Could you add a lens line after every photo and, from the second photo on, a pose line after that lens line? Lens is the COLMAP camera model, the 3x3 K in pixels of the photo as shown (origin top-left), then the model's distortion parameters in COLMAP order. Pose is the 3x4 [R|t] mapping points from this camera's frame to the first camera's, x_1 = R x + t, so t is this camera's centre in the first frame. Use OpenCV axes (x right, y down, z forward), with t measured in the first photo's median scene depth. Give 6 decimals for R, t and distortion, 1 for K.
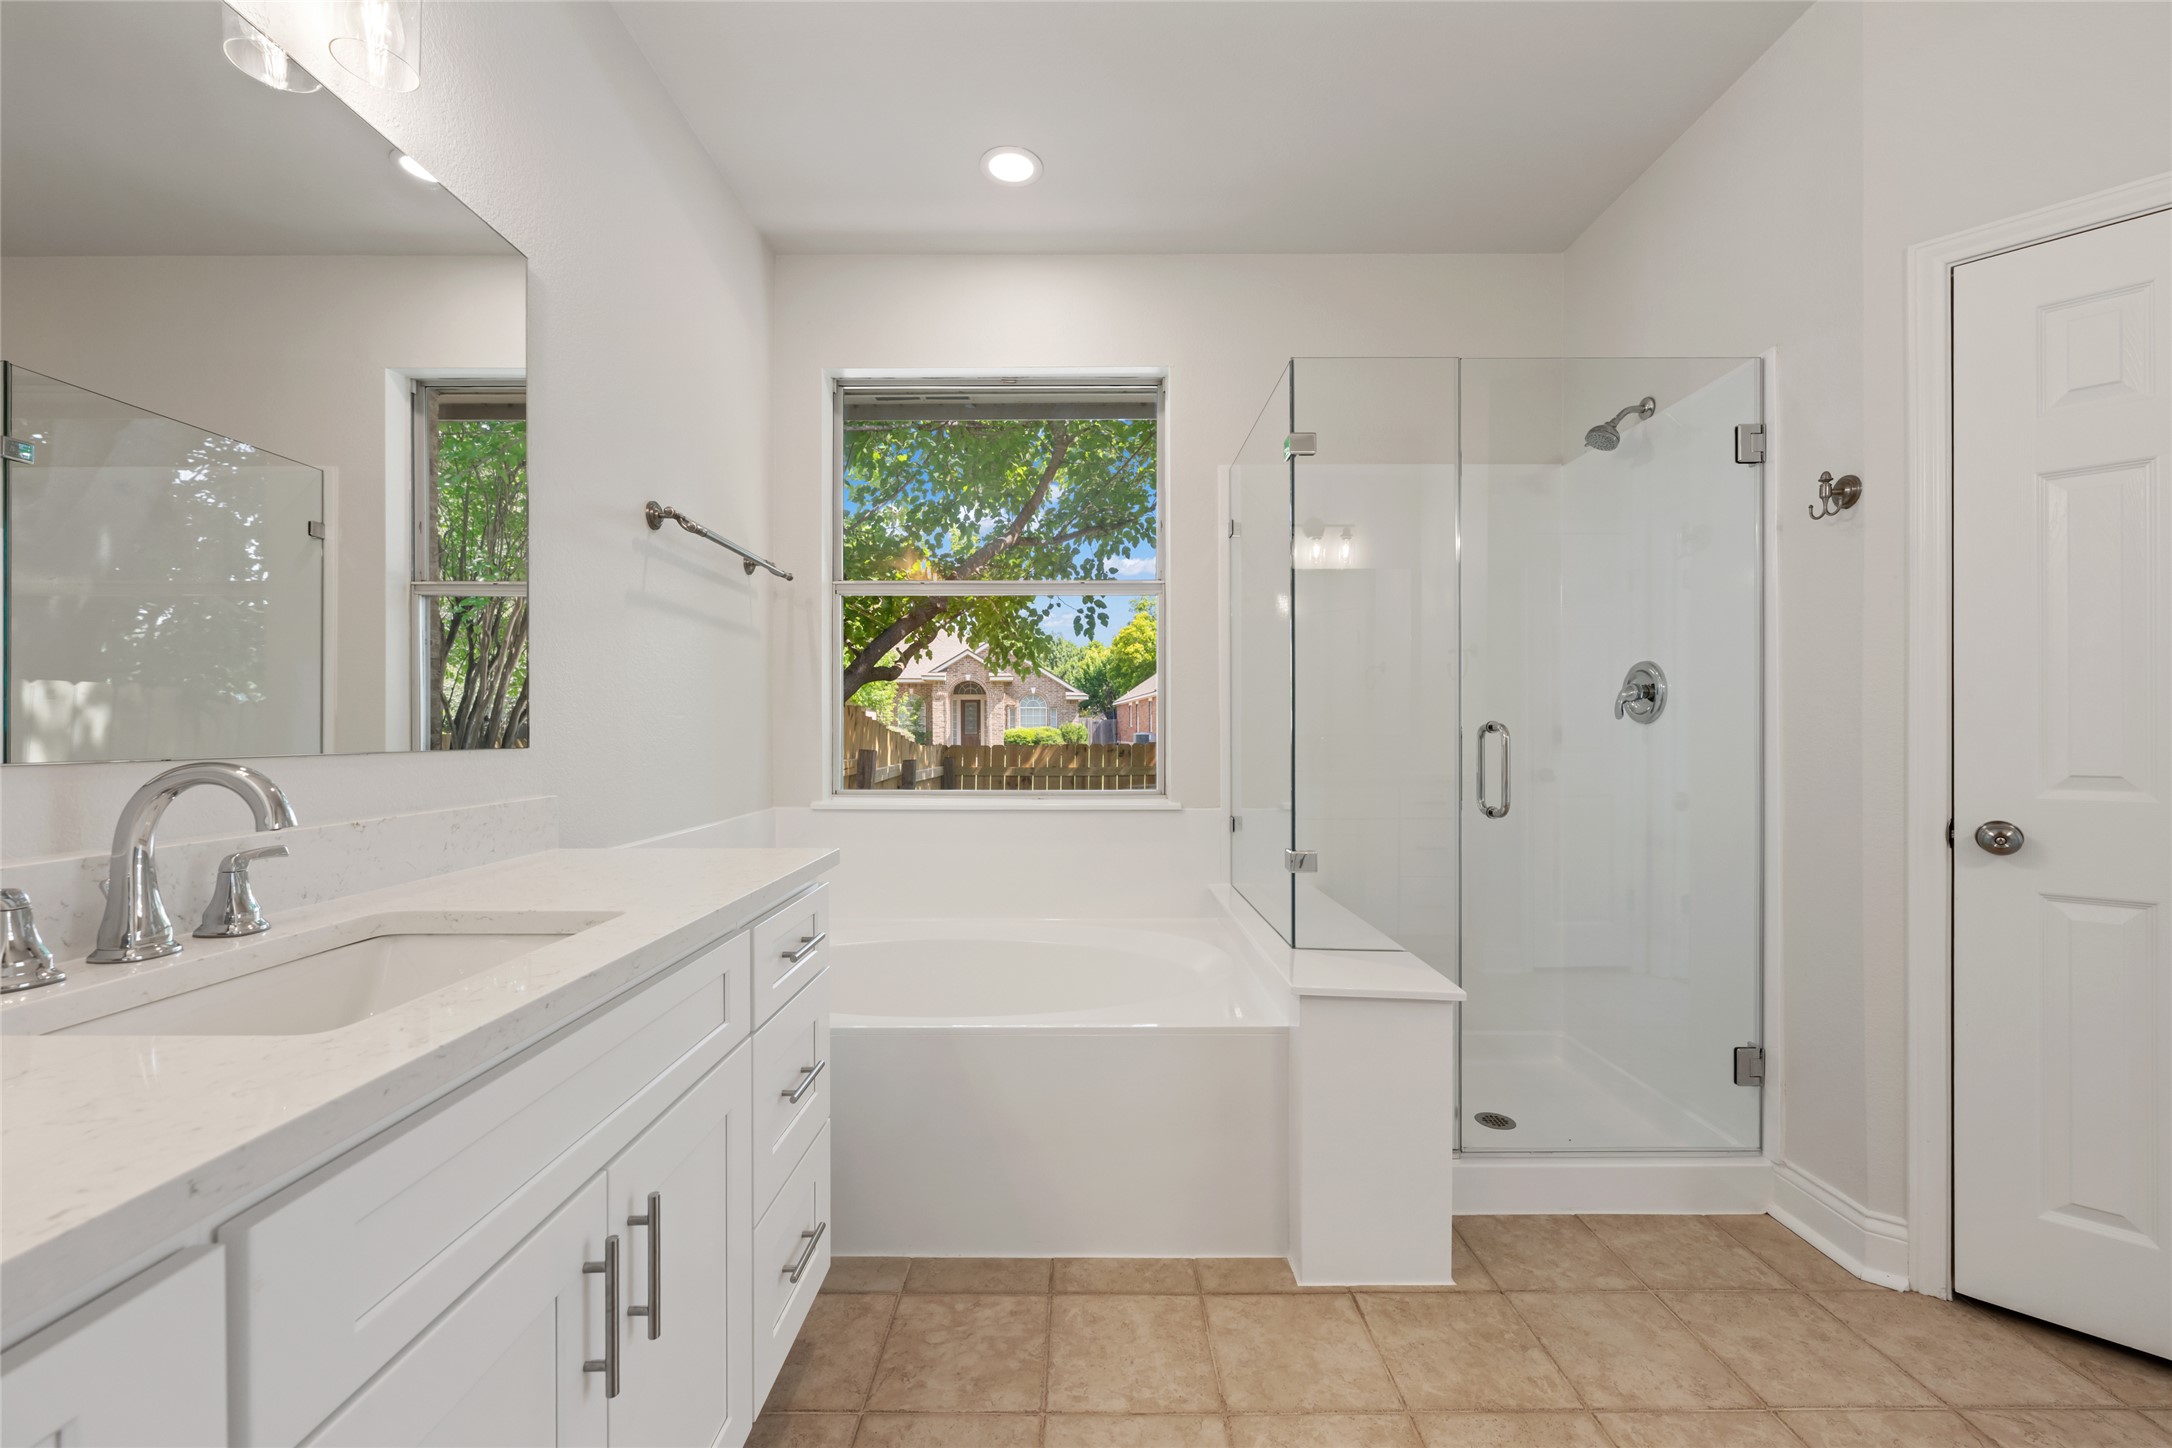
lens RADIAL K [[858.5, 0, 1086.2], [0, 858.5, 733.0], [0, 0, 1]] dist [0.001608, -0.000913]
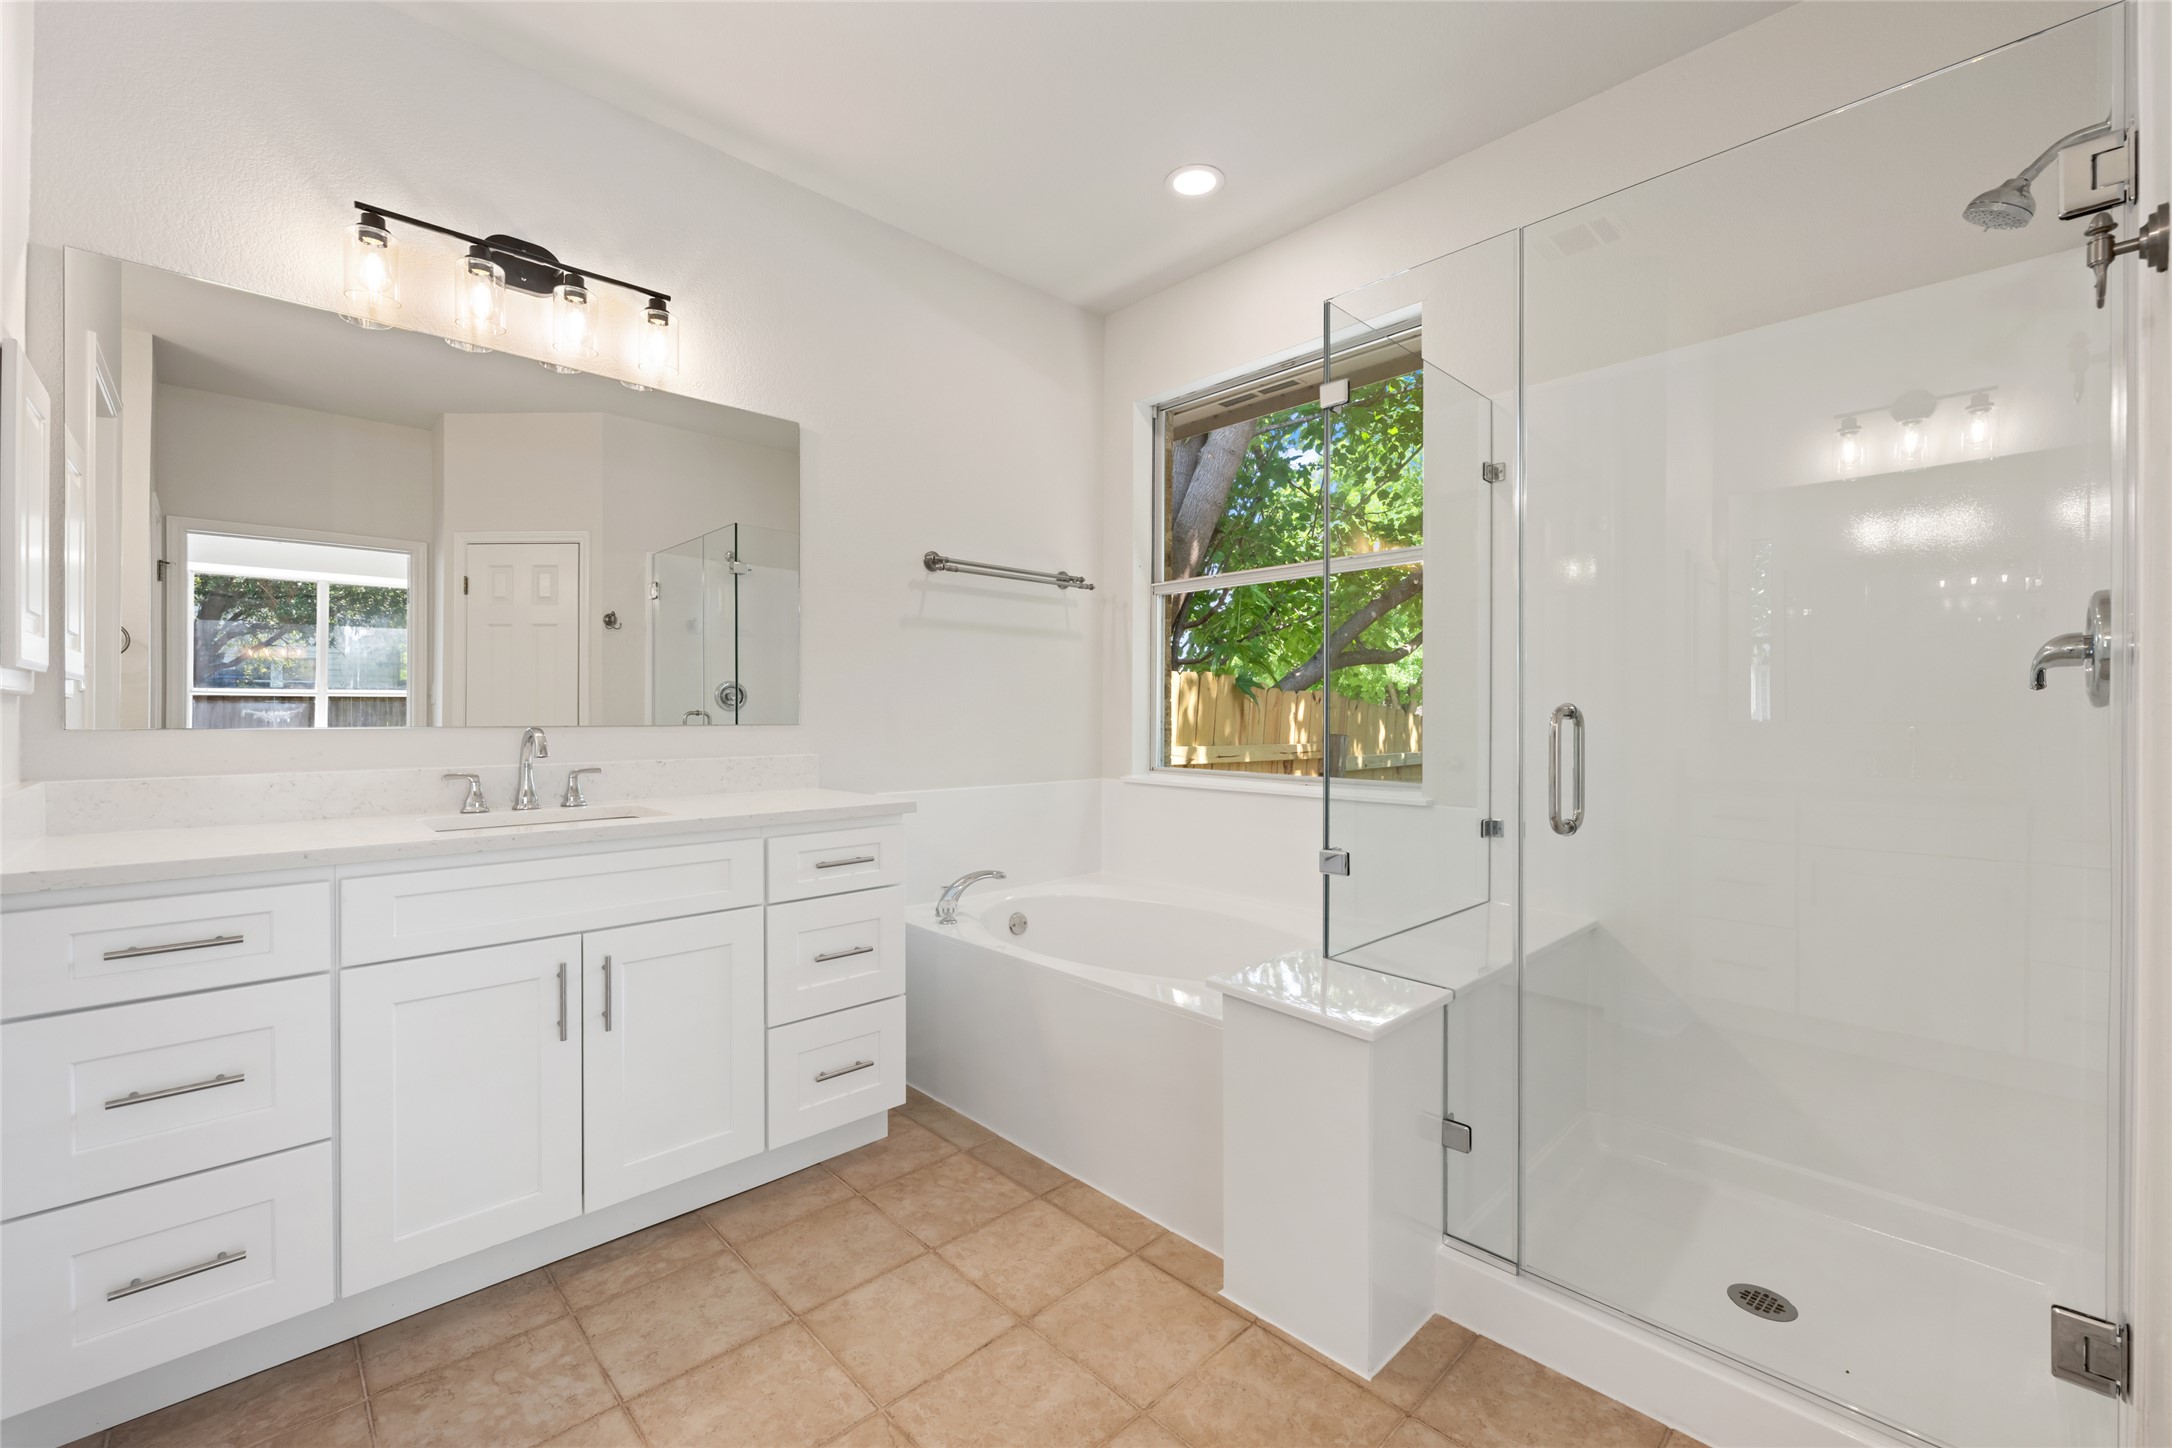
lens RADIAL K [[891.6, 0, 1091.5], [0, 891.6, 716.9], [0, 0, 1]] dist [0.000781, 0.000108]
pose [[0.693597, 0.003516, -0.720355, 0.897936], [-0.003347, 0.999993, 0.001658, -0.002403], [0.720356, 0.001261, 0.693604, 0.212488]]
